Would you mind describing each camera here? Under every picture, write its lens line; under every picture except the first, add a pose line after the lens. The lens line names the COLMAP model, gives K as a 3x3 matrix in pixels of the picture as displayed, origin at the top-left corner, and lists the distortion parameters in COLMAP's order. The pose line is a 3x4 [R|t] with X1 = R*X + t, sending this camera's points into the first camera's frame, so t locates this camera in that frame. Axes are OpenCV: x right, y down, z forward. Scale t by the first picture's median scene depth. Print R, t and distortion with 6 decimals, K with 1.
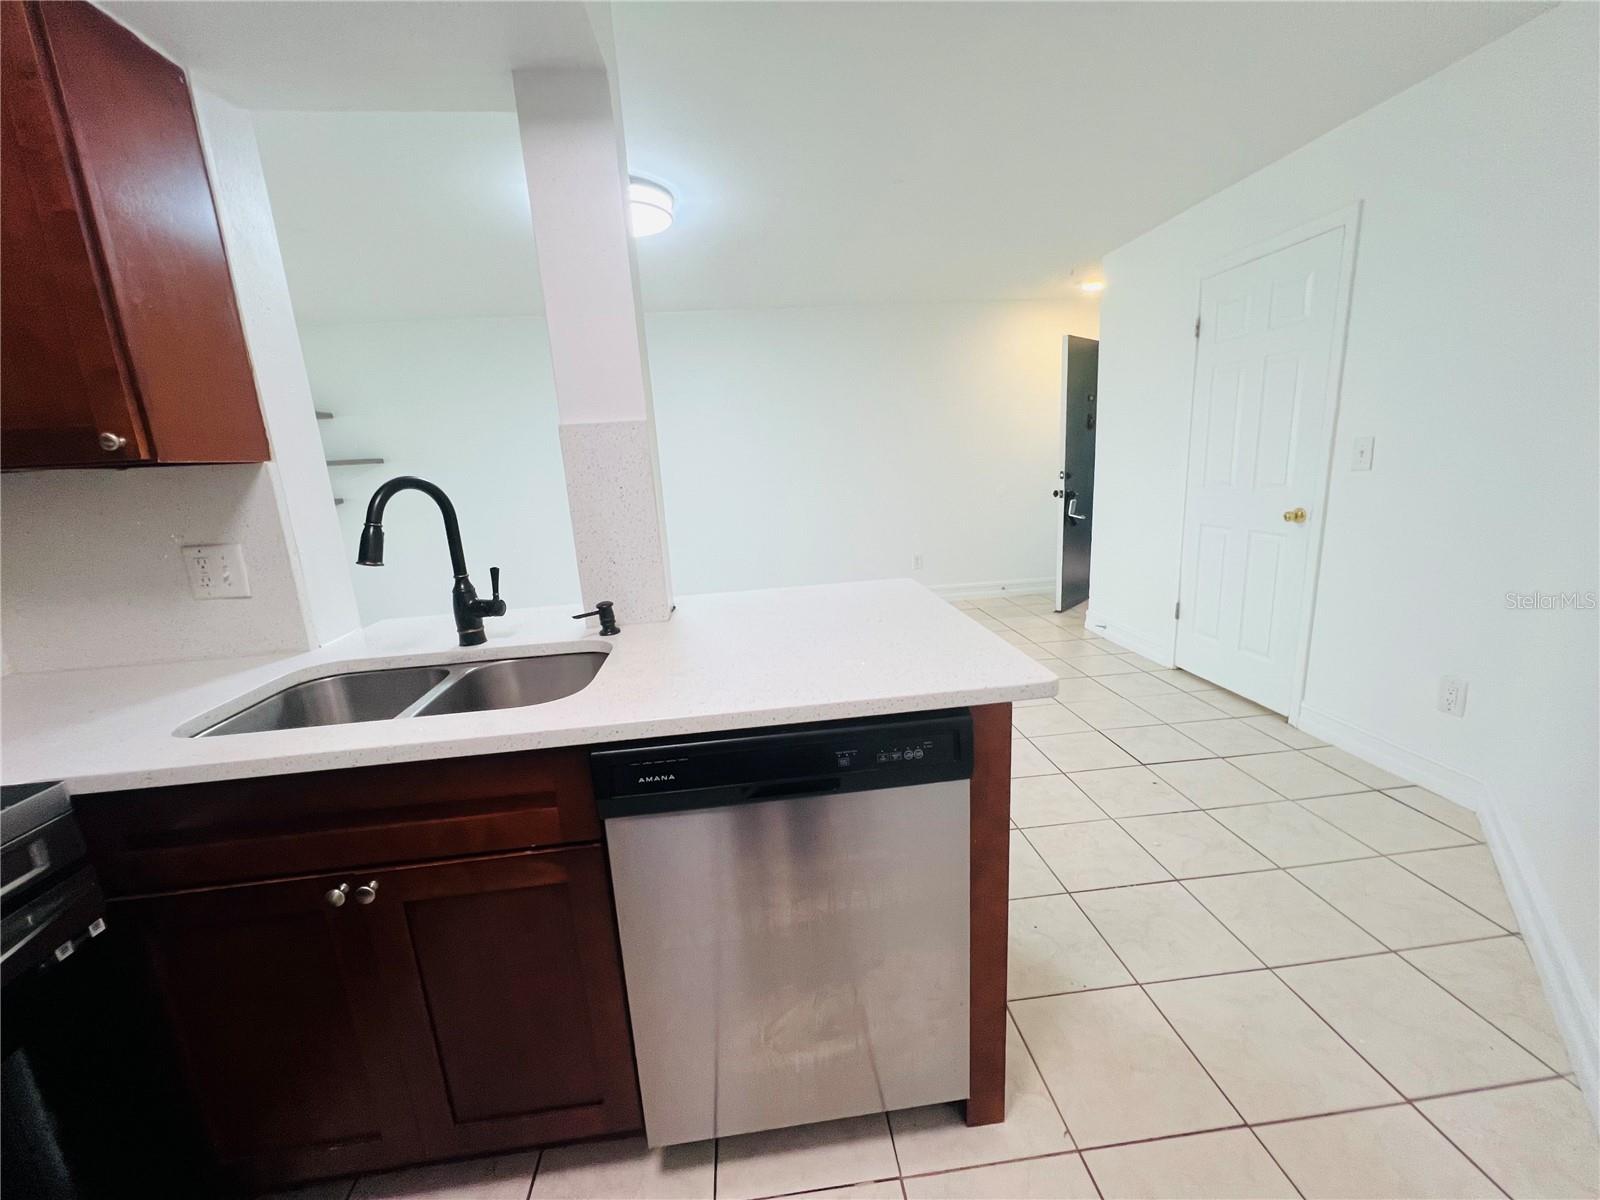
lens RADIAL K [[637.3, 0, 800.1], [0, 637.3, 608.5], [0, 0, 1]] dist [-0.009860, -0.000089]
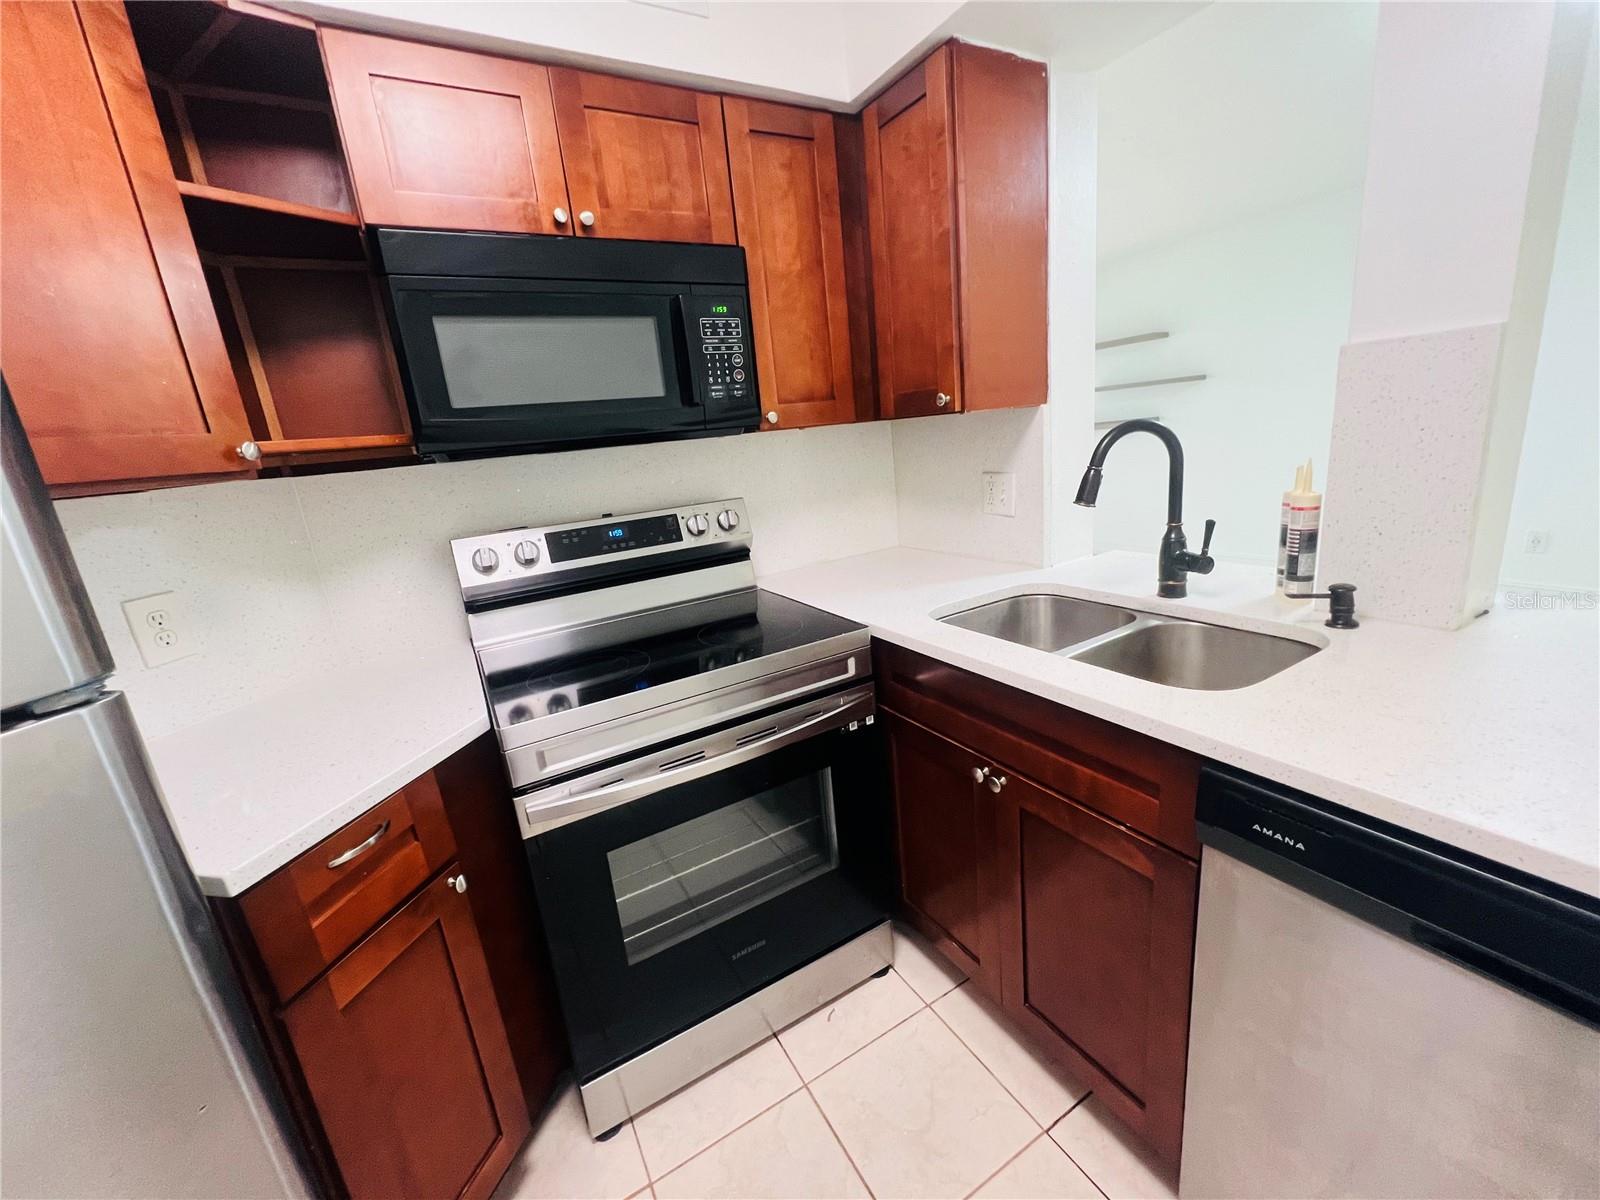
lens RADIAL K [[637.4, 0, 800.0], [0, 637.4, 600.0], [0, 0, 1]] dist [-0.003417, -0.000287]
pose [[0.404372, 0.244268, -0.881372, 0.117706], [-0.131788, 0.969180, 0.208139, -0.074393], [0.905050, 0.031989, 0.424100, 0.110895]]
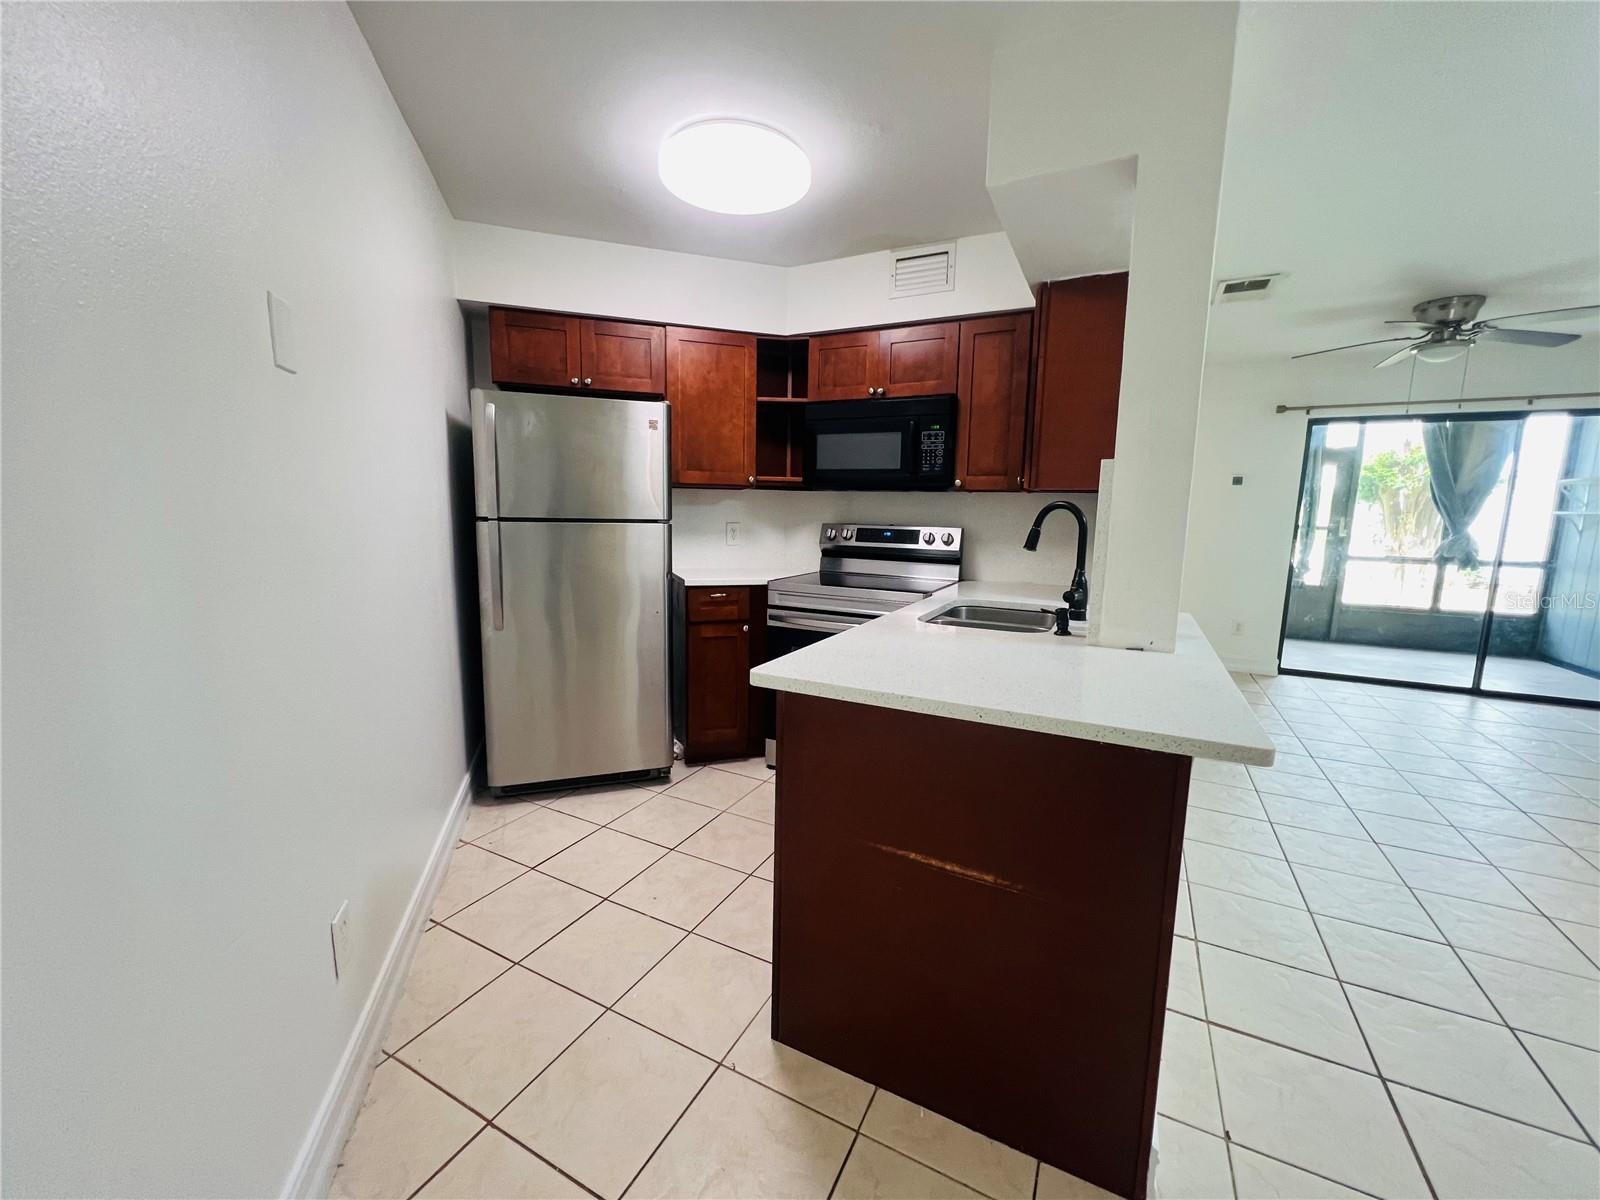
lens RADIAL K [[639.2, 0, 802.3], [0, 639.2, 598.3], [0, 0, 1]] dist [0.001789, 0.000296]
pose [[-0.535234, 0.165095, -0.828413, 1.173580], [-0.179565, 0.936062, 0.302564, -0.366343], [0.825398, 0.310696, -0.471366, 1.353695]]
